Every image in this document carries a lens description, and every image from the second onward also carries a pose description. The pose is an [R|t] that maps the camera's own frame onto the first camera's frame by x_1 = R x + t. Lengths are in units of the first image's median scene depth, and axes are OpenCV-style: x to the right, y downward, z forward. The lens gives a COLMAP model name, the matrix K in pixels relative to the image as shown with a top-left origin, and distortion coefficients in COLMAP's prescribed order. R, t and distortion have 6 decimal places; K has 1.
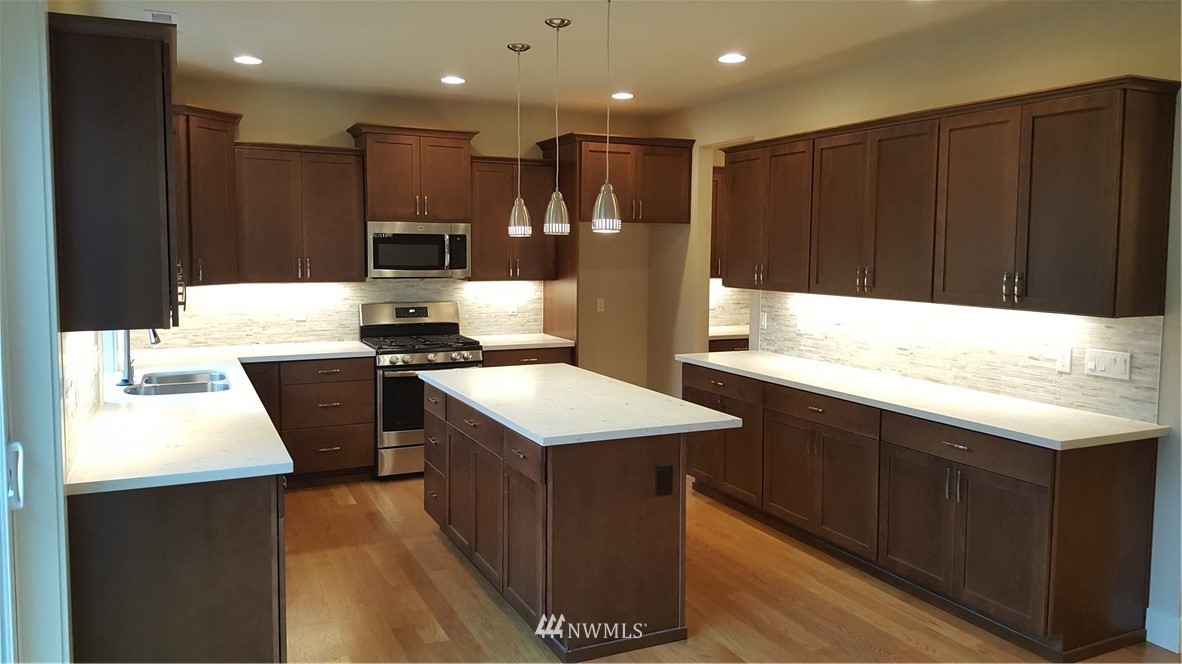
lens RADIAL K [[871.1, 0, 595.5], [0, 871.1, 315.0], [0, 0, 1]] dist [0.141647, -0.190816]
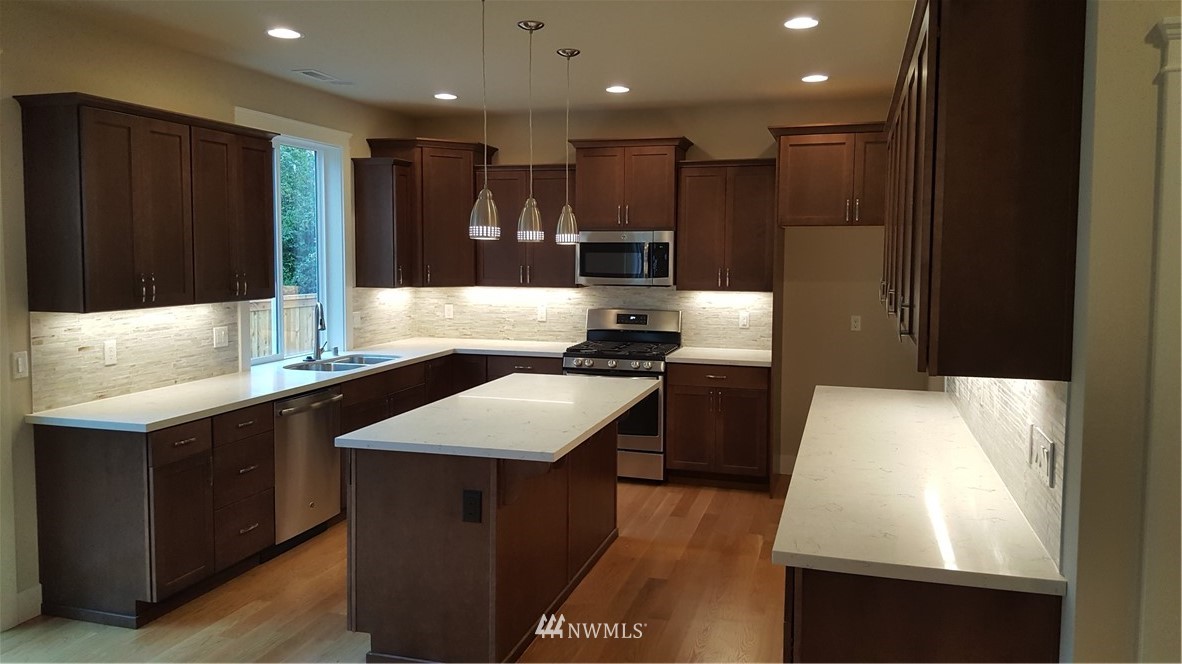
lens RADIAL K [[871.1, 0, 595.5], [0, 871.1, 315.0], [0, 0, 1]] dist [0.141647, -0.190816]
pose [[0.742248, 0.048078, -0.668398, 0.601421], [-0.054334, 0.998457, 0.011483, -0.023747], [0.667919, 0.027793, 0.743715, 0.294541]]
